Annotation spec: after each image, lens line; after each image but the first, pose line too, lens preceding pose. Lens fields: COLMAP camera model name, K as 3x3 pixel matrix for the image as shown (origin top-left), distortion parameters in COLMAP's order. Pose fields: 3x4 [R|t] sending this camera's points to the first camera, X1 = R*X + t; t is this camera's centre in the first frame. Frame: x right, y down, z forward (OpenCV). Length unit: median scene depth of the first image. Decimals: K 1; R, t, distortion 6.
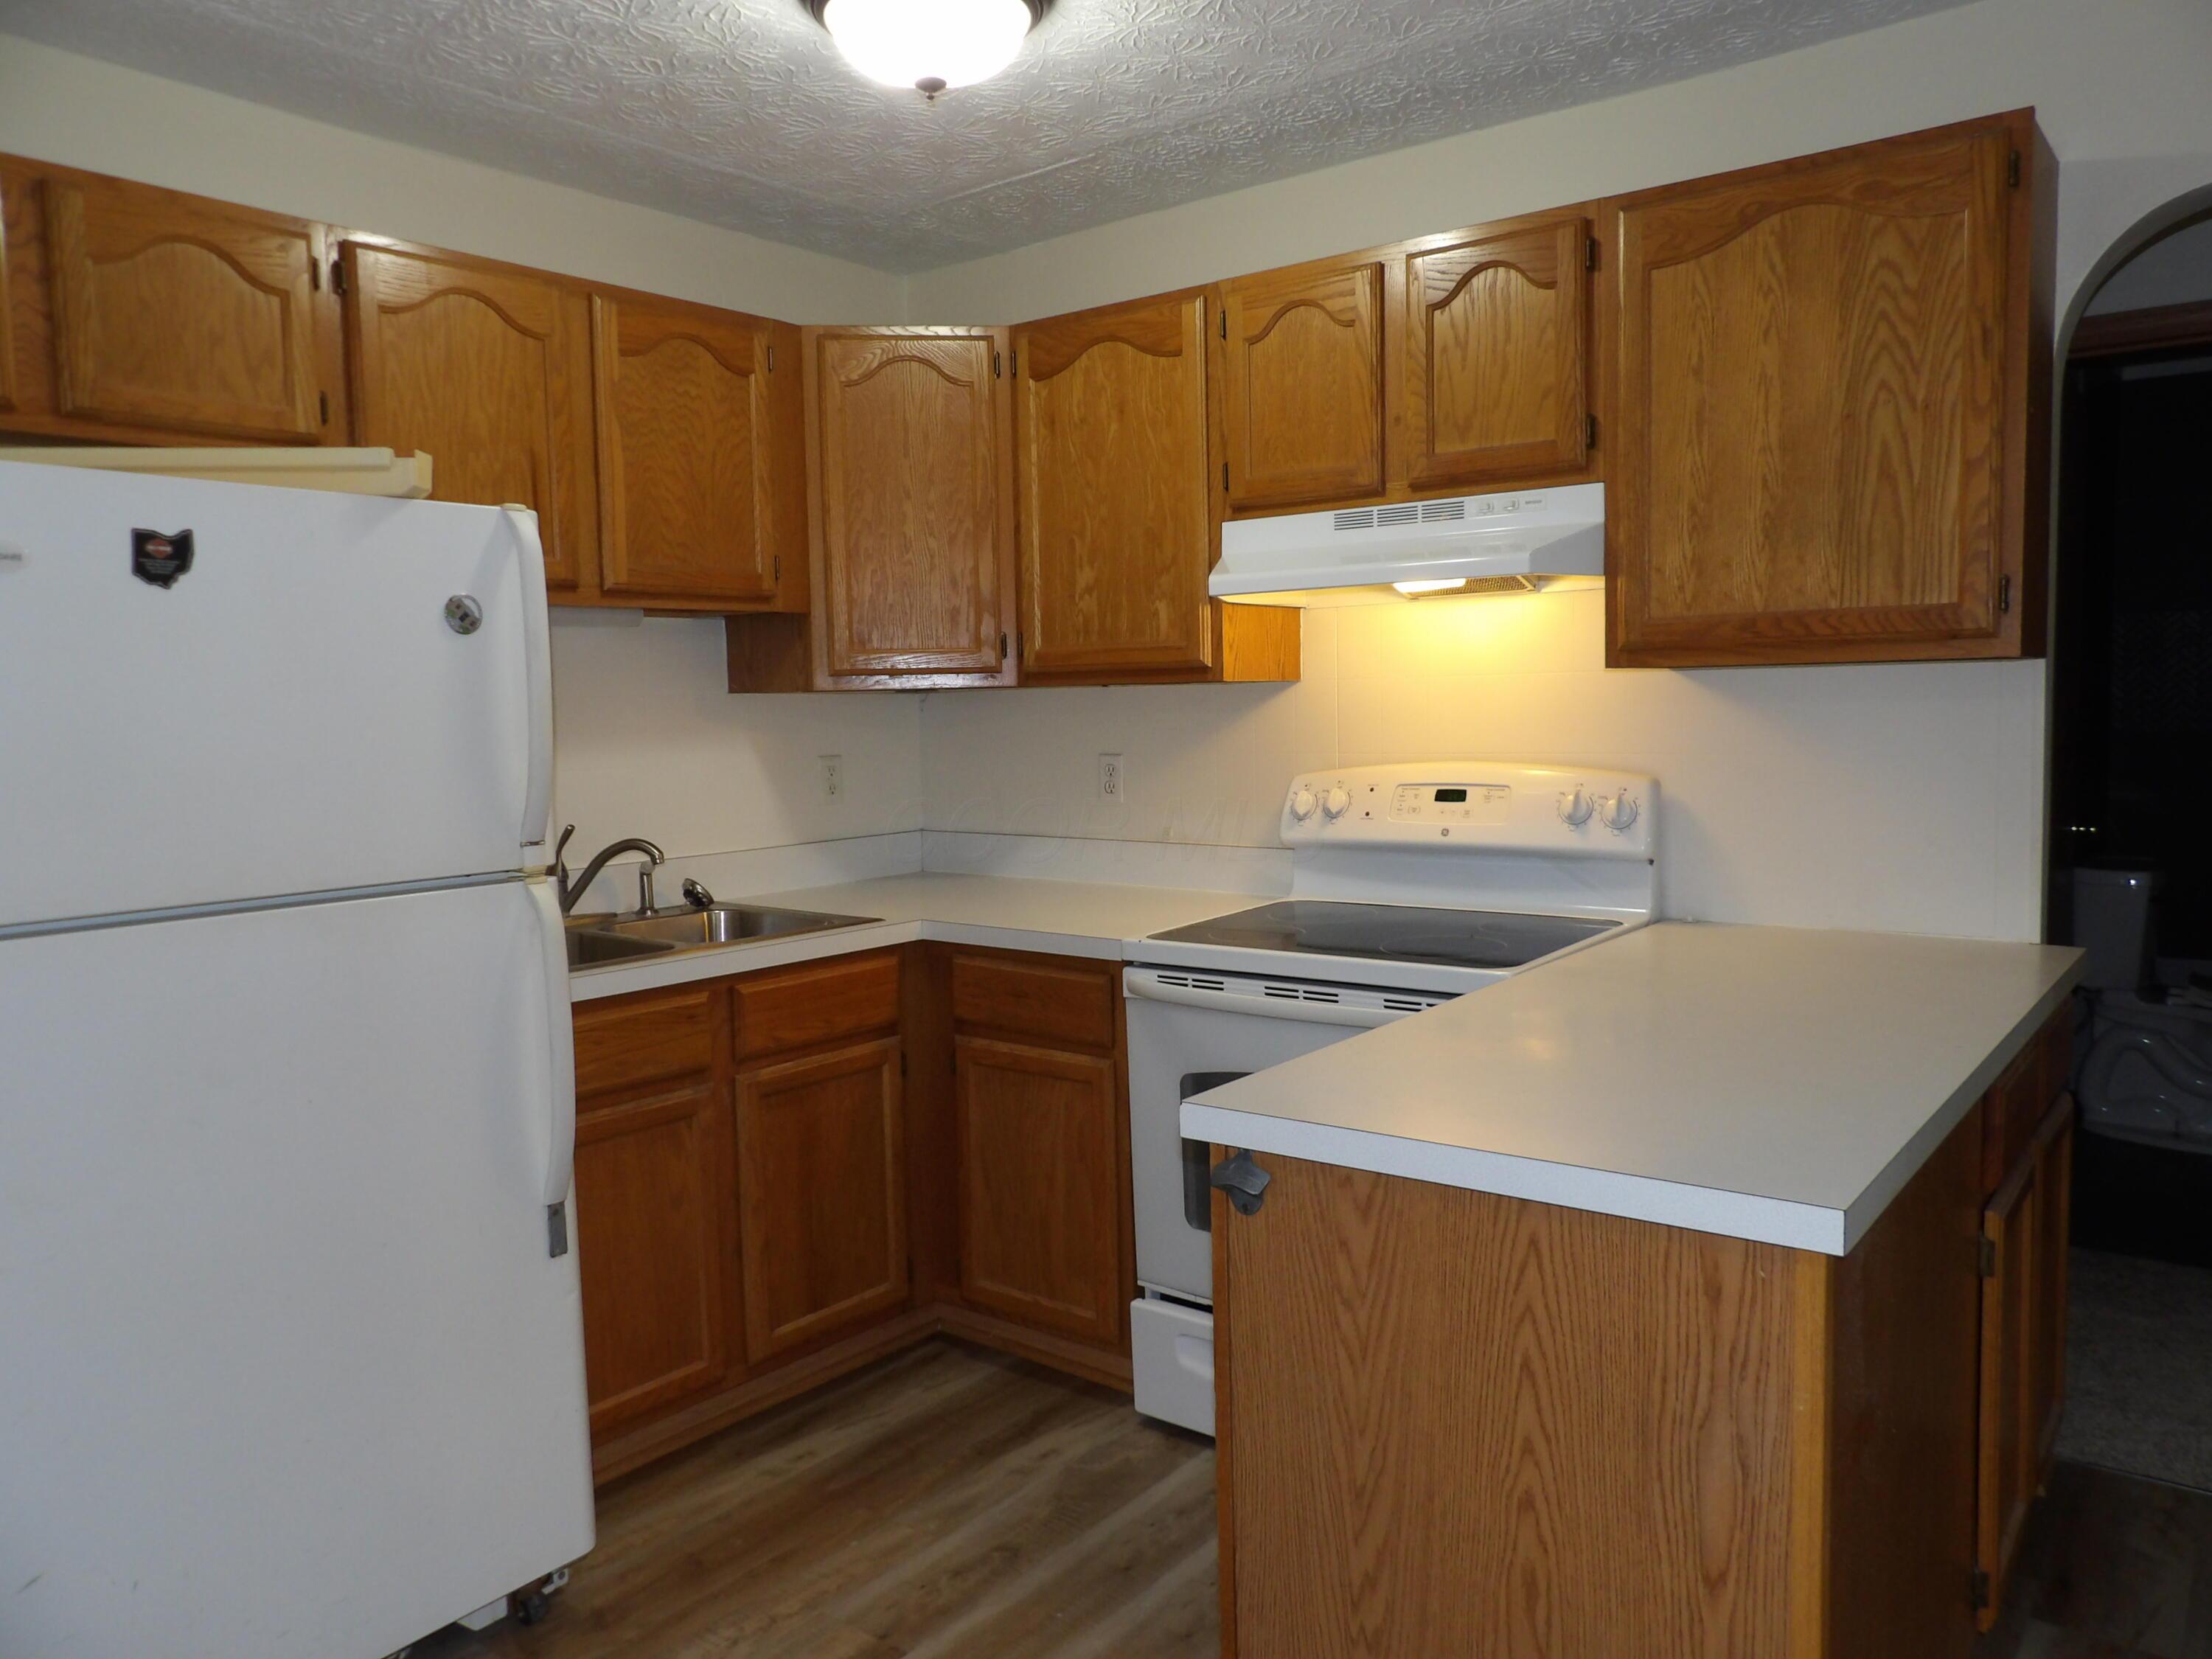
lens RADIAL K [[1571.6, 0, 1109.0], [0, 1571.6, 823.2], [0, 0, 1]] dist [-0.009738, 0.009154]
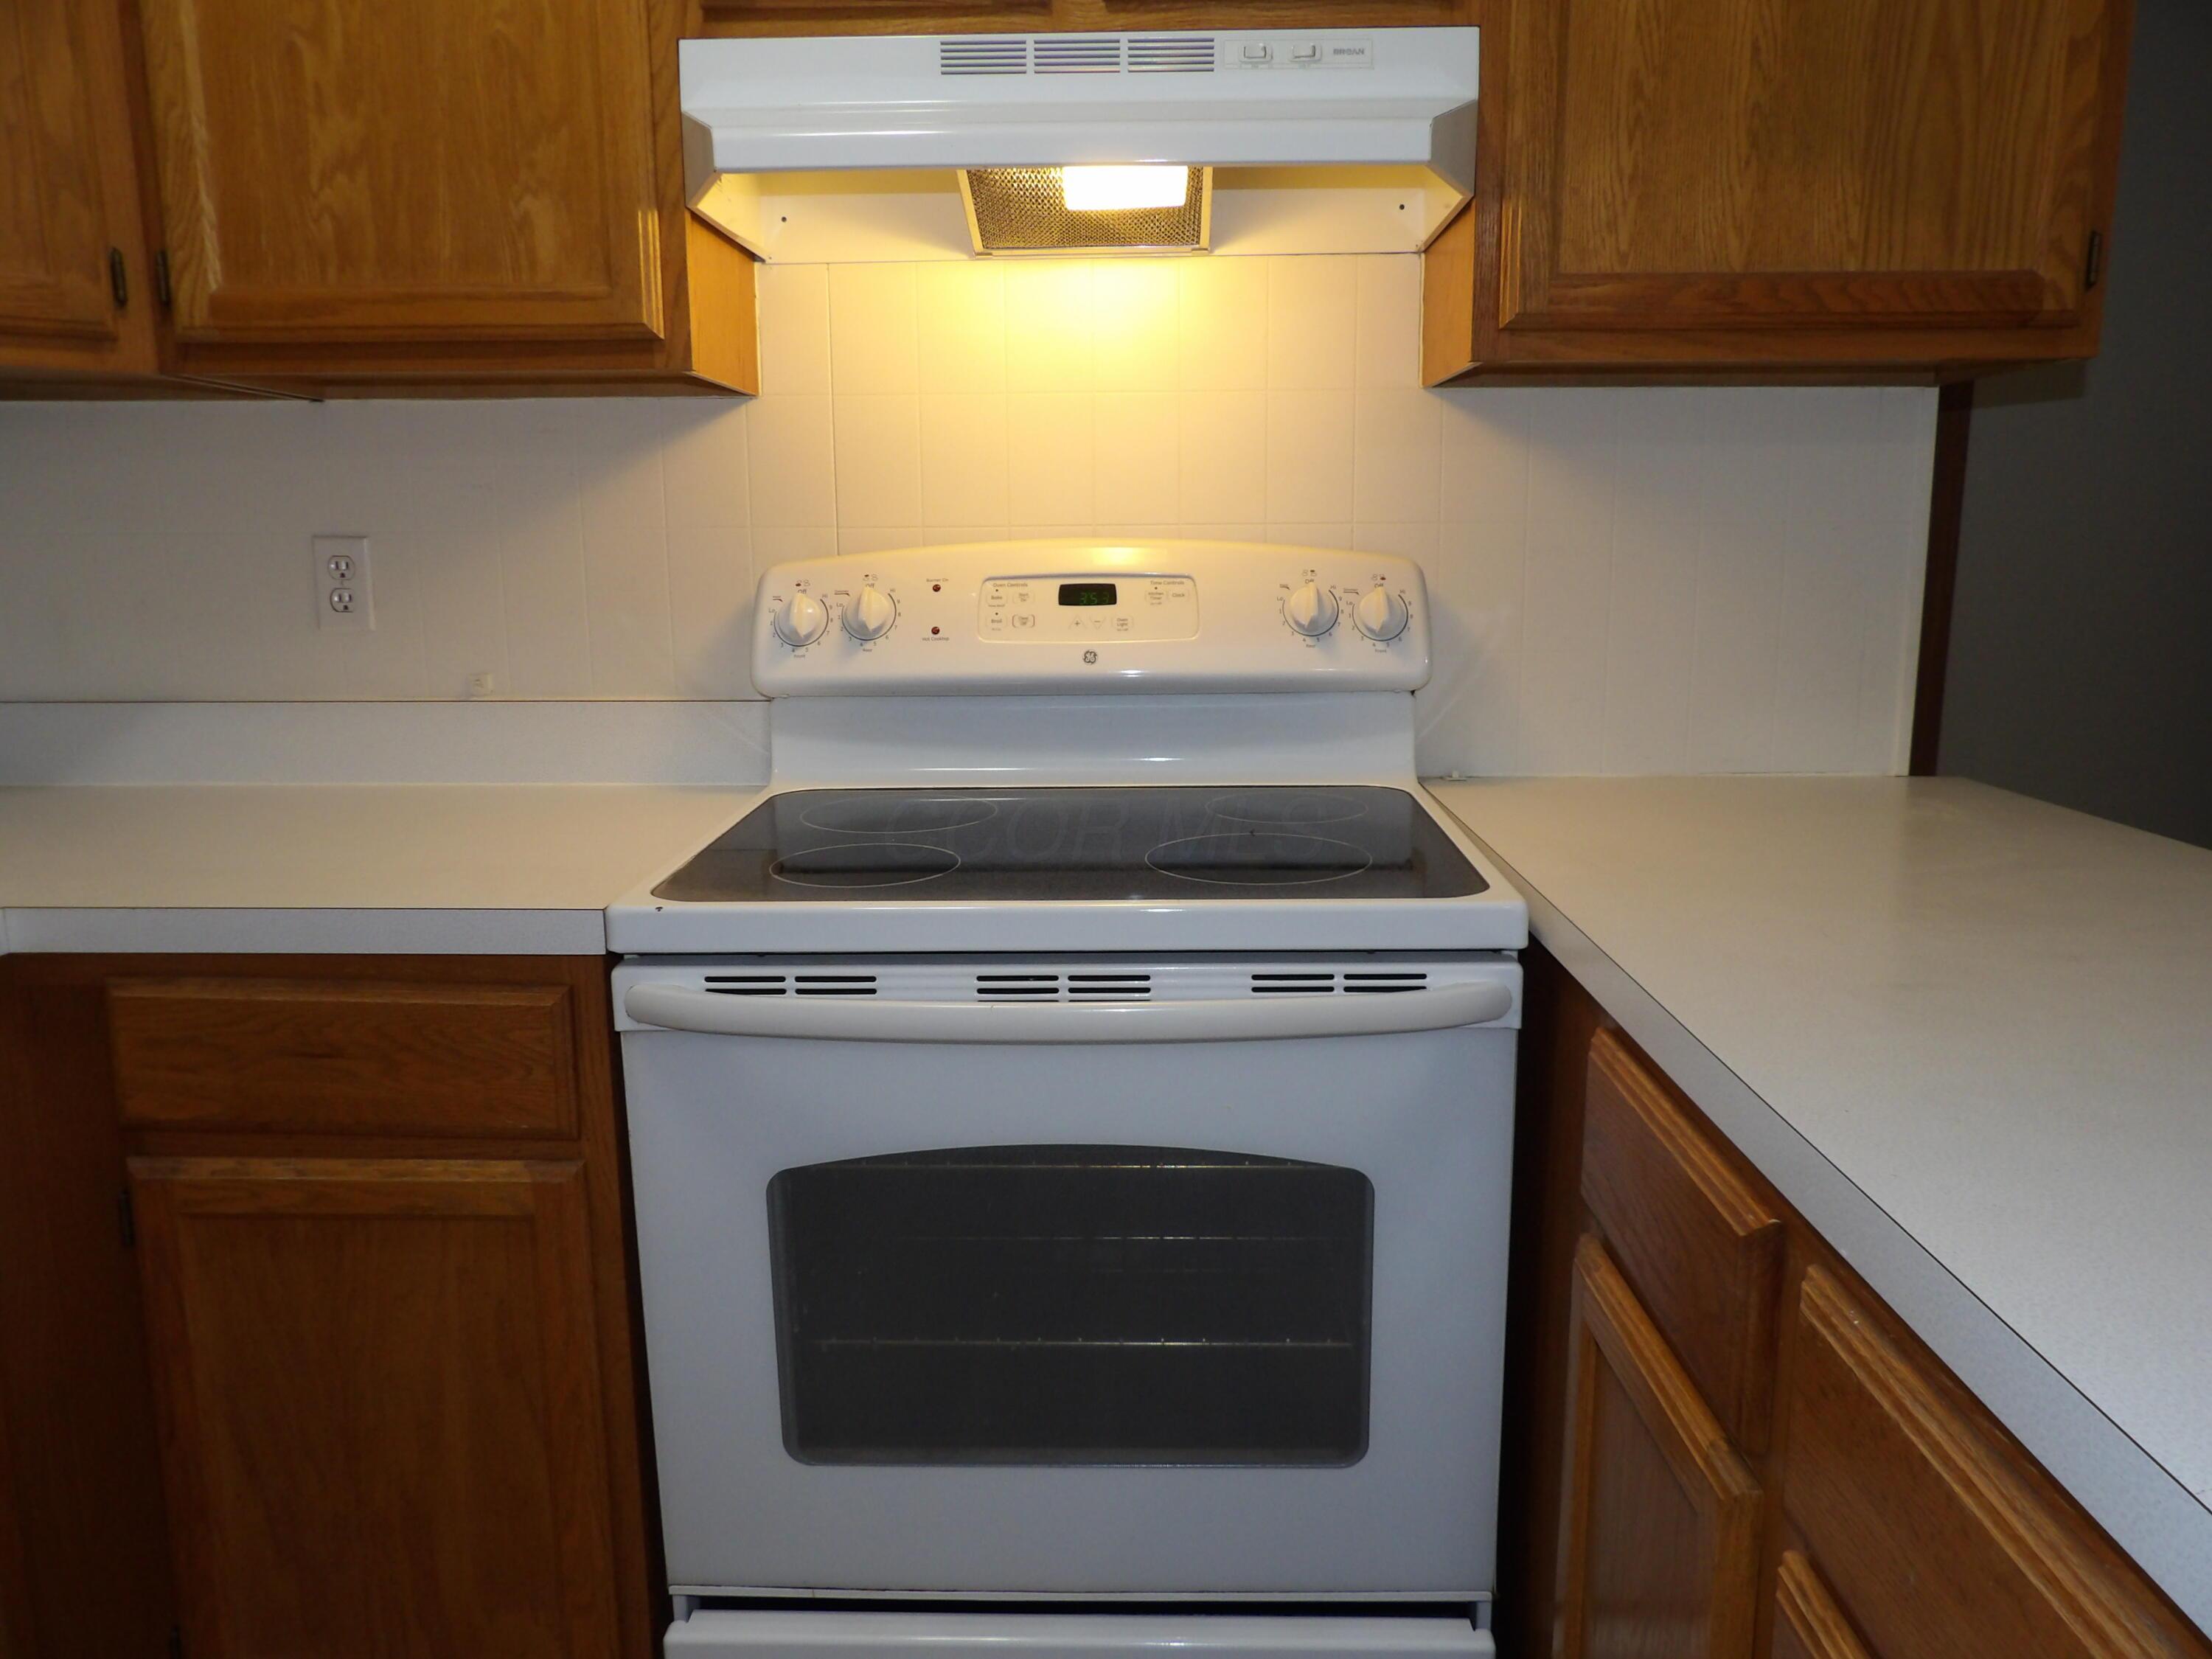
lens RADIAL K [[1571.6, 0, 1109.0], [0, 1571.6, 823.2], [0, 0, 1]] dist [-0.009738, 0.009154]
pose [[0.800347, -0.091415, 0.592527, -0.138960], [0.034458, 0.993687, 0.106762, 0.005128], [-0.598546, -0.065030, 0.798444, 0.531218]]
